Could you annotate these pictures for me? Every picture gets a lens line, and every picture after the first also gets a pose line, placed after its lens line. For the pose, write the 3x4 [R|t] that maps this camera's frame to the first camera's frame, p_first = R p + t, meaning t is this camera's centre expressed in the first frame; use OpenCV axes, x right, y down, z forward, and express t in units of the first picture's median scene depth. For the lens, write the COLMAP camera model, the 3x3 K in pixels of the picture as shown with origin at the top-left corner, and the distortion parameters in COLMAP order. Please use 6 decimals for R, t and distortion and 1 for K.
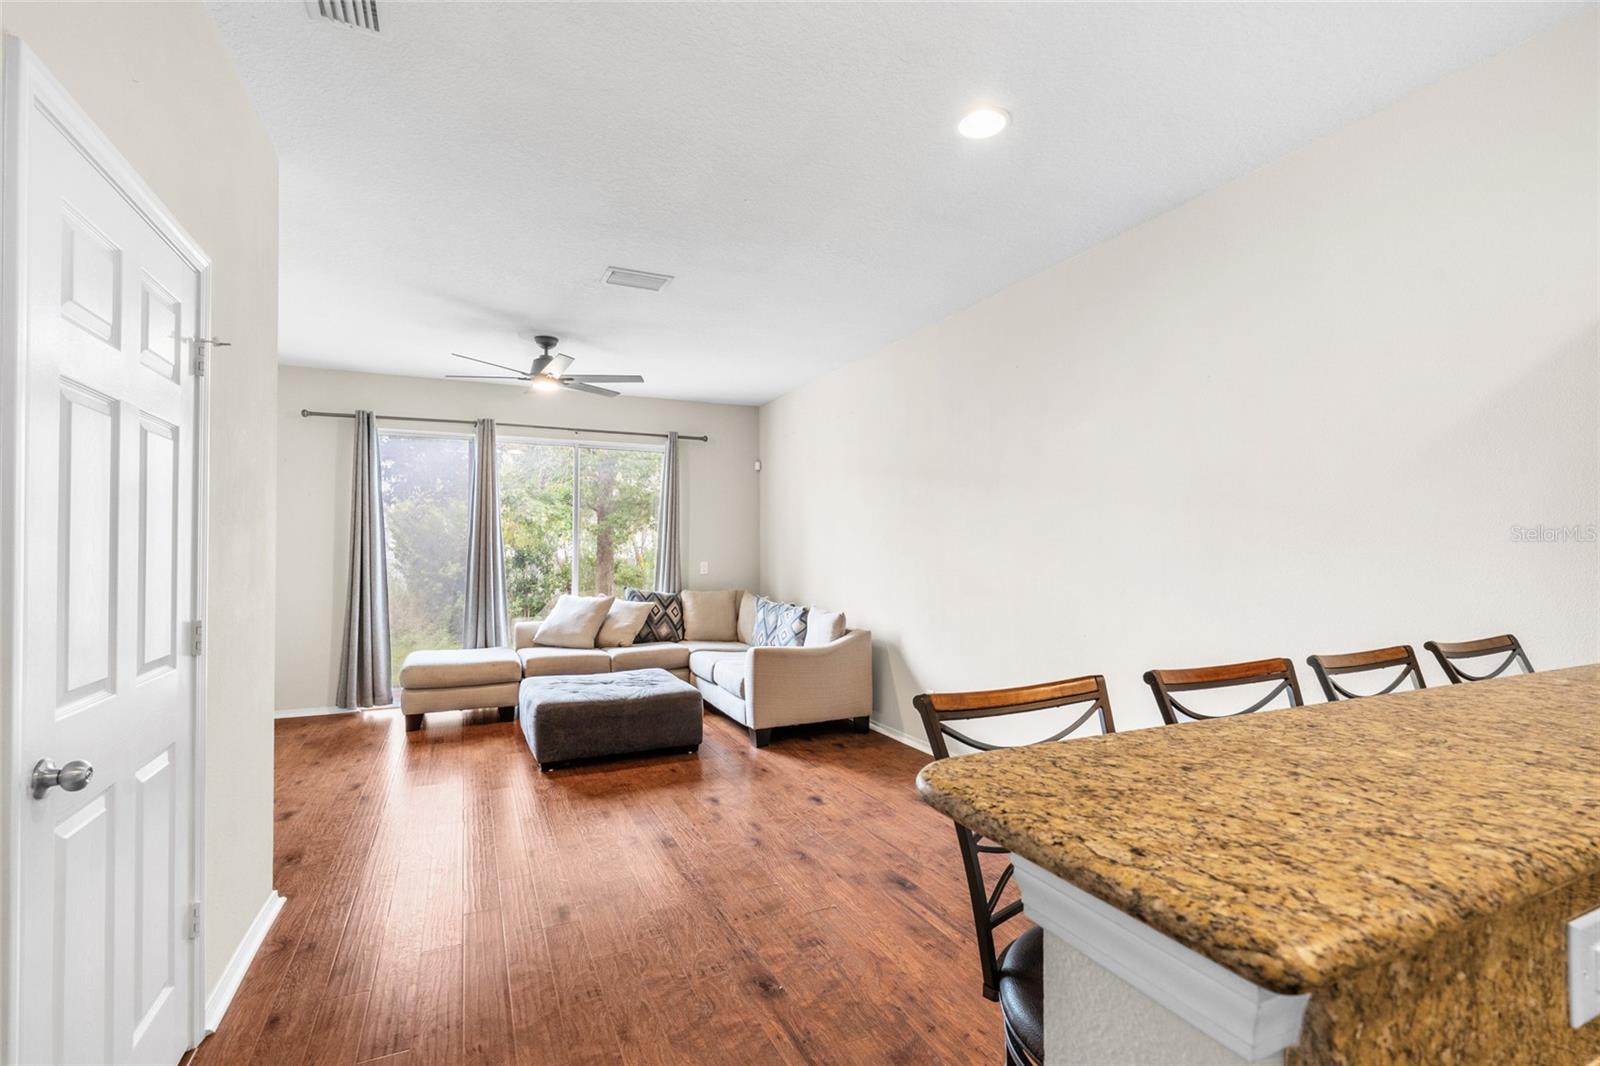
lens RADIAL K [[730.4, 0, 802.2], [0, 730.4, 539.5], [0, 0, 1]] dist [-0.011823, -0.000122]
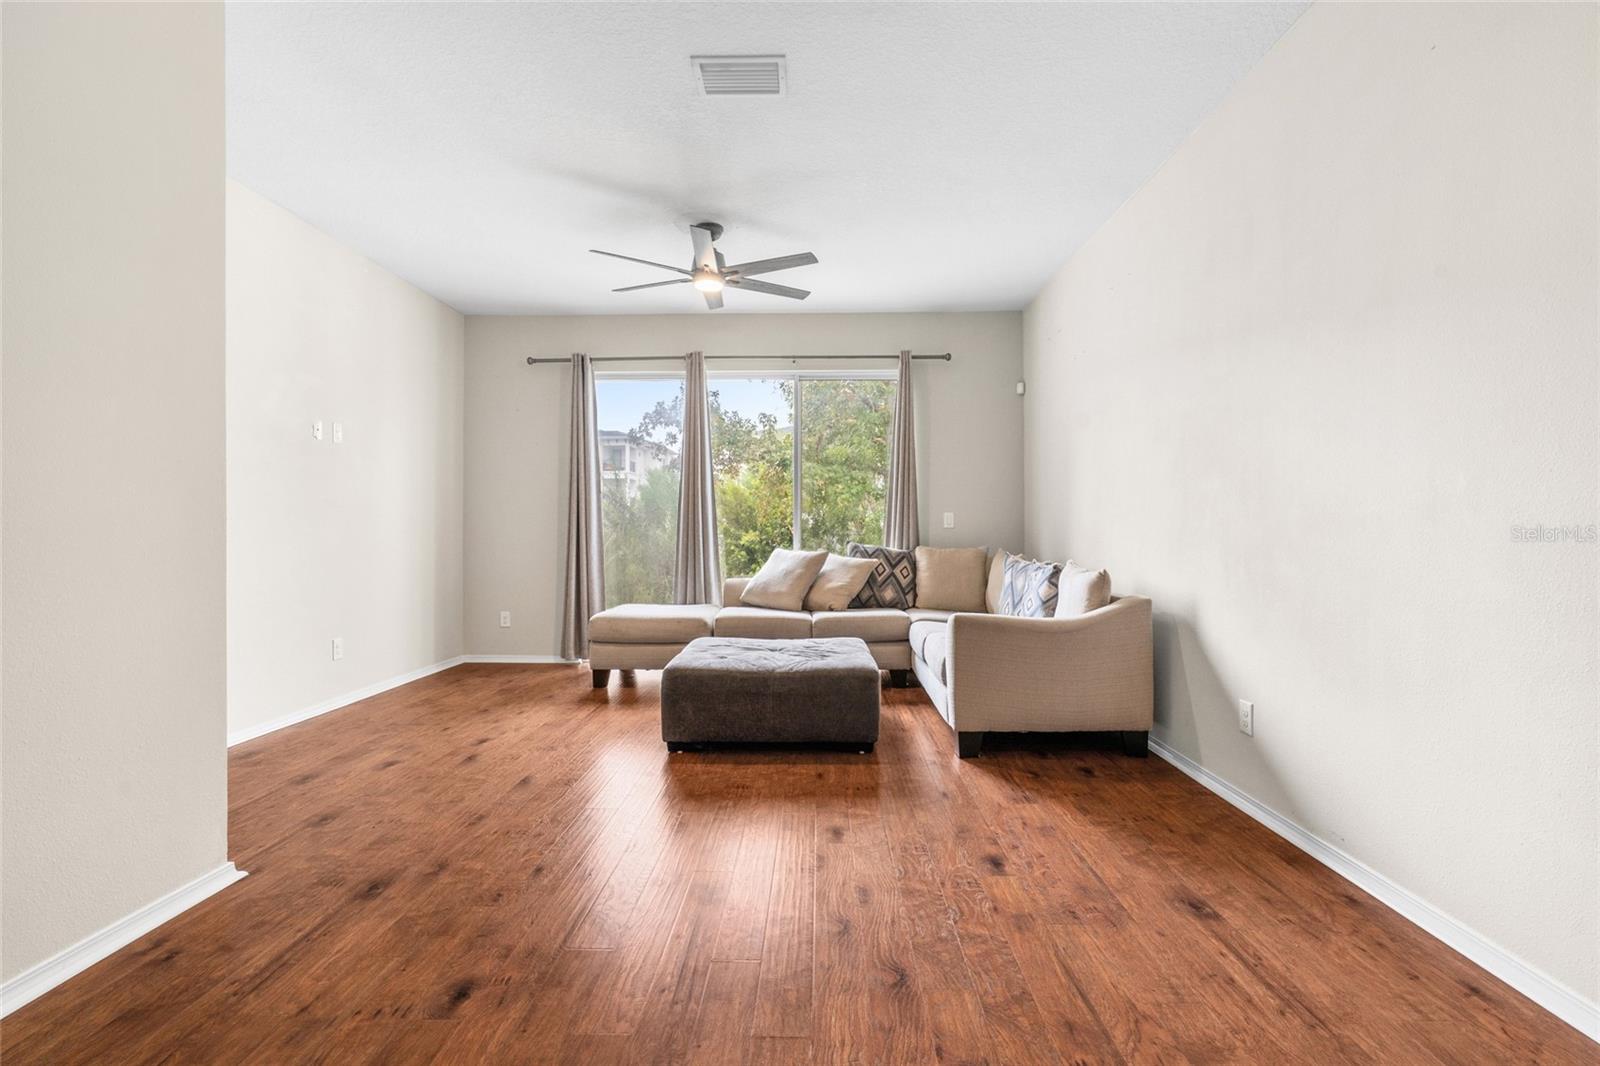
lens RADIAL K [[730.4, 0, 797.4], [0, 730.4, 533.0], [0, 0, 1]] dist [-0.011823, -0.000122]
pose [[0.894371, 0.000518, -0.447326, 0.092193], [0.005786, 0.999902, 0.012726, 0.051853], [0.447289, -0.013970, 0.894280, 0.262406]]
